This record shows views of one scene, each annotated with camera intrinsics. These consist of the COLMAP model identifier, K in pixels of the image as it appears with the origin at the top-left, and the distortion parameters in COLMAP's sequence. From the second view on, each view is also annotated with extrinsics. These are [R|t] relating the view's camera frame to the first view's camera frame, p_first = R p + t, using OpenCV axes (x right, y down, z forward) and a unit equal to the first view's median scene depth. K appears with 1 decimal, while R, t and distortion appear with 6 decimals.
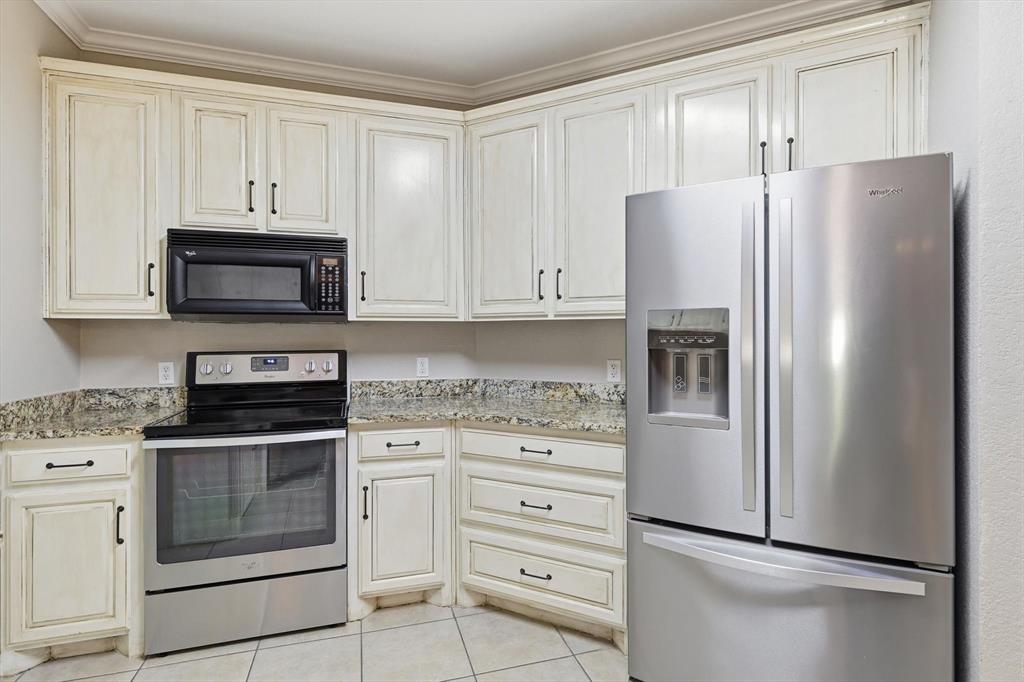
lens RADIAL K [[513.2, 0, 527.8], [0, 513.2, 337.2], [0, 0, 1]] dist [0.001417, 0.000512]
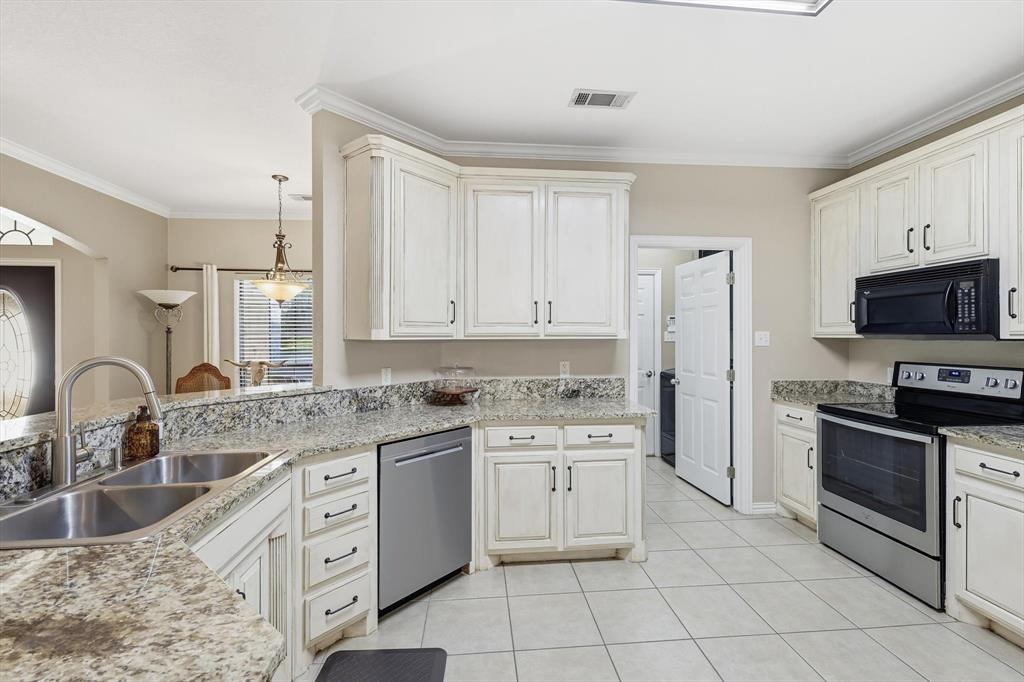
lens RADIAL K [[456.5, 0, 513.5], [0, 456.5, 335.9], [0, 0, 1]] dist [0.000732, 0.000160]
pose [[-0.214216, 0.003905, -0.976779, 0.752844], [0.000982, 0.999992, 0.003783, -0.044369], [0.976786, -0.000149, -0.214218, 0.281296]]
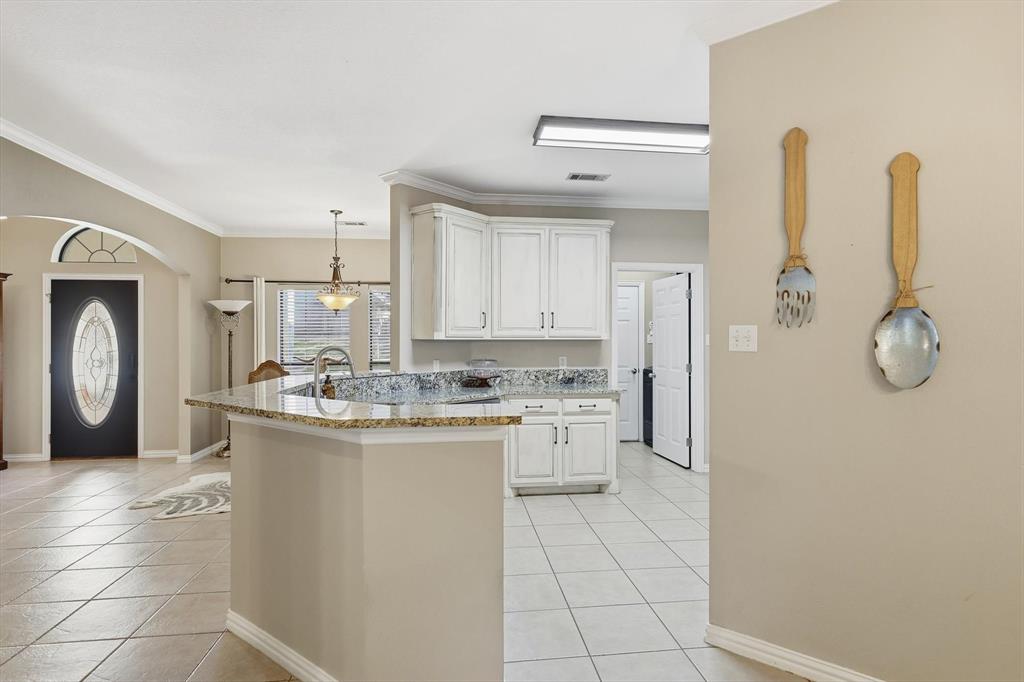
lens RADIAL K [[540.2, 0, 512.0], [0, 540.2, 341.0], [0, 0, 1]] dist [-0.002272, -0.000208]
pose [[-0.192519, 0.002879, -0.981289, 1.547646], [0.000966, 0.999996, 0.002745, -0.031108], [0.981293, -0.000420, -0.192521, 0.354896]]
